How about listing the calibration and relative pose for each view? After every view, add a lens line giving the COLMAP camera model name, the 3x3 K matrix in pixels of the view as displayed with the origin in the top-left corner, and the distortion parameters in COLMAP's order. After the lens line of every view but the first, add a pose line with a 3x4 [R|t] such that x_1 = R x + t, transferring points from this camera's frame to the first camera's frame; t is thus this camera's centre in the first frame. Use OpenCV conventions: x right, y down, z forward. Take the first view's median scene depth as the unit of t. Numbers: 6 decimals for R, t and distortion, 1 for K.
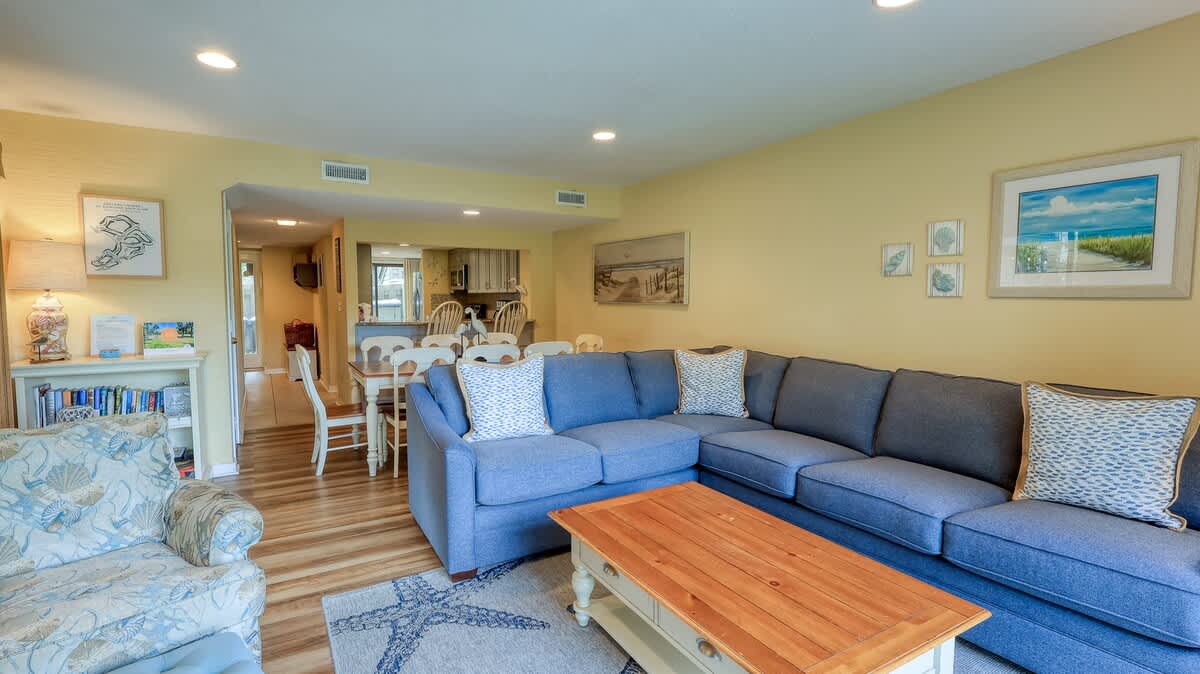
lens RADIAL K [[561.8, 0, 548.7], [0, 561.8, 314.2], [0, 0, 1]] dist [-0.002881, -0.000912]
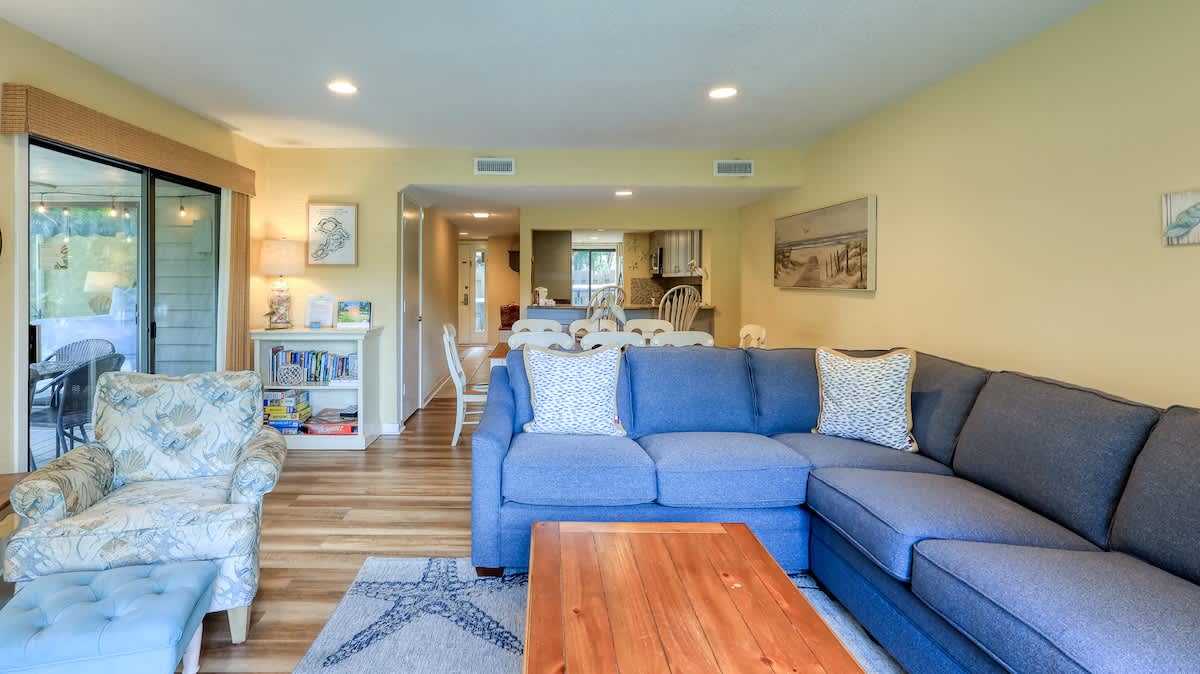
lens RADIAL K [[561.8, 0, 542.1], [0, 561.8, 268.2], [0, 0, 1]] dist [-0.002881, -0.000912]
pose [[0.859230, -0.012124, -0.511446, 0.320859], [-0.016024, 0.998591, -0.050592, -0.002751], [0.511338, 0.051665, 0.857825, 0.151715]]
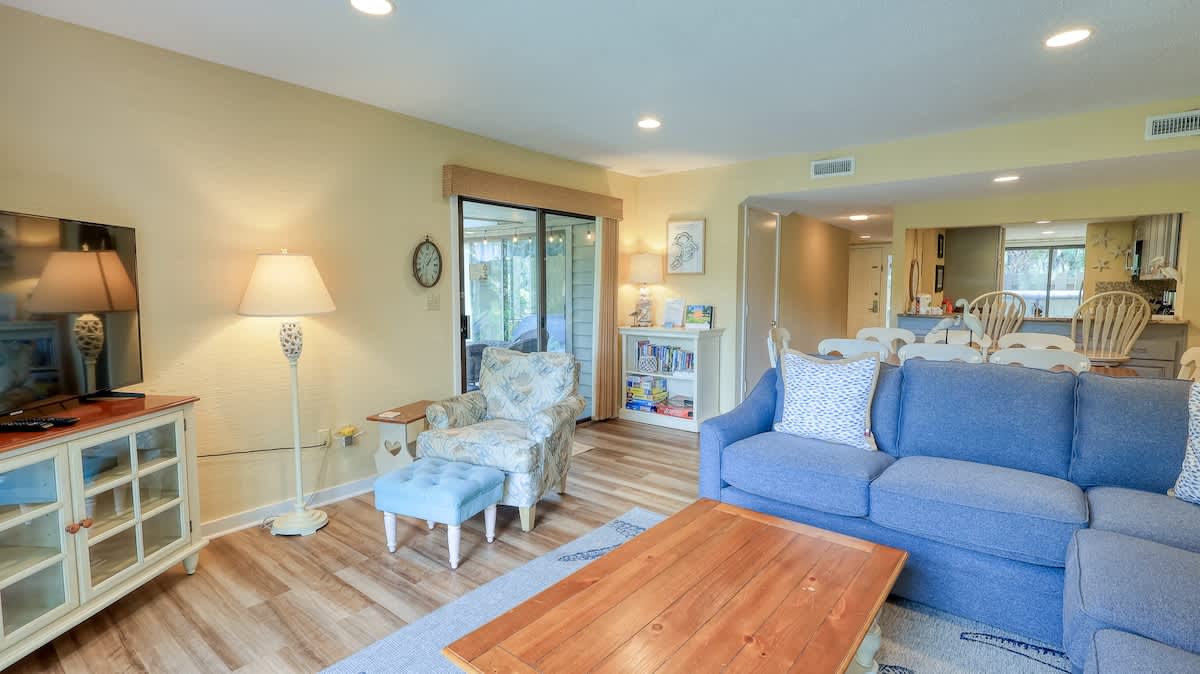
lens RADIAL K [[561.8, 0, 631.7], [0, 561.8, 312.2], [0, 0, 1]] dist [-0.002881, -0.000912]
pose [[0.364925, 0.037656, -0.930275, 0.595203], [-0.026113, 0.999203, 0.030203, -0.006481], [0.930671, 0.013270, 0.365617, 0.338584]]
